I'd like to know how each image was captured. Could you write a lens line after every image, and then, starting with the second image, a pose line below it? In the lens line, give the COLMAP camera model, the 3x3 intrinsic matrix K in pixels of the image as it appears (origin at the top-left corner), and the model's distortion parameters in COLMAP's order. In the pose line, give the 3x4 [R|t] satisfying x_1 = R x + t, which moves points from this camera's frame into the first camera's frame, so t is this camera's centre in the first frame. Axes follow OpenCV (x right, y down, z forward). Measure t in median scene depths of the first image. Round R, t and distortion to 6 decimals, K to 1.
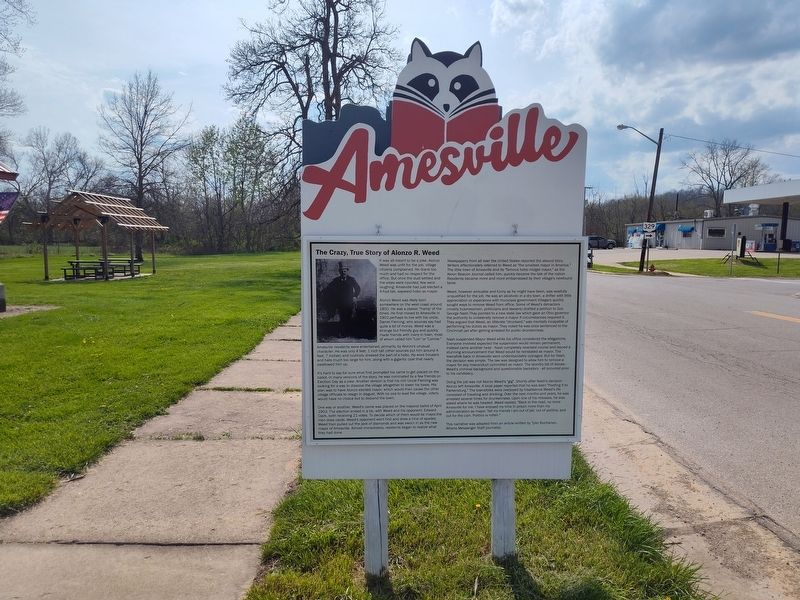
lens RADIAL K [[539.2, 0, 395.3], [0, 539.2, 298.4], [0, 0, 1]] dist [0.011767, -0.003419]
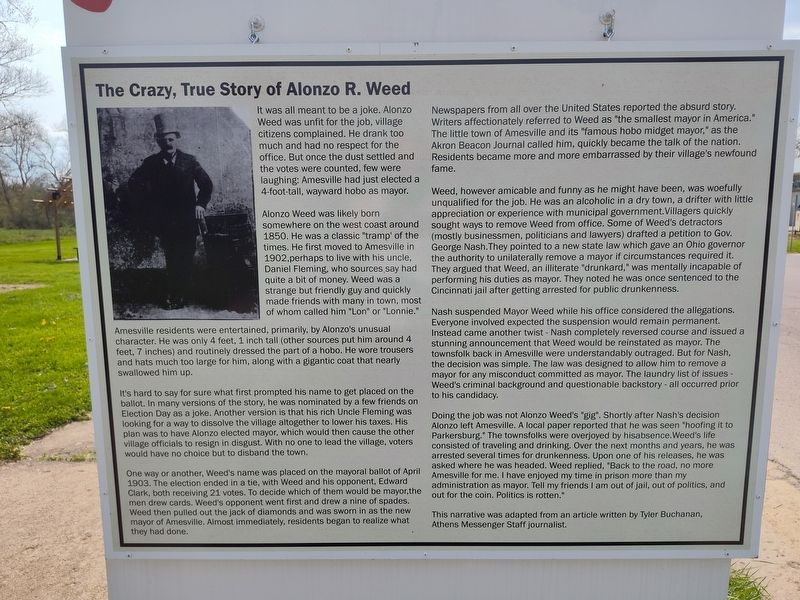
lens RADIAL K [[539.2, 0, 404.0], [0, 539.2, 303.2], [0, 0, 1]] dist [0.011767, -0.003419]
pose [[0.999144, -0.001582, -0.041336, 0.091294], [0.003302, 0.999131, 0.041554, 0.052605], [0.041234, -0.041655, 0.998281, 0.595950]]
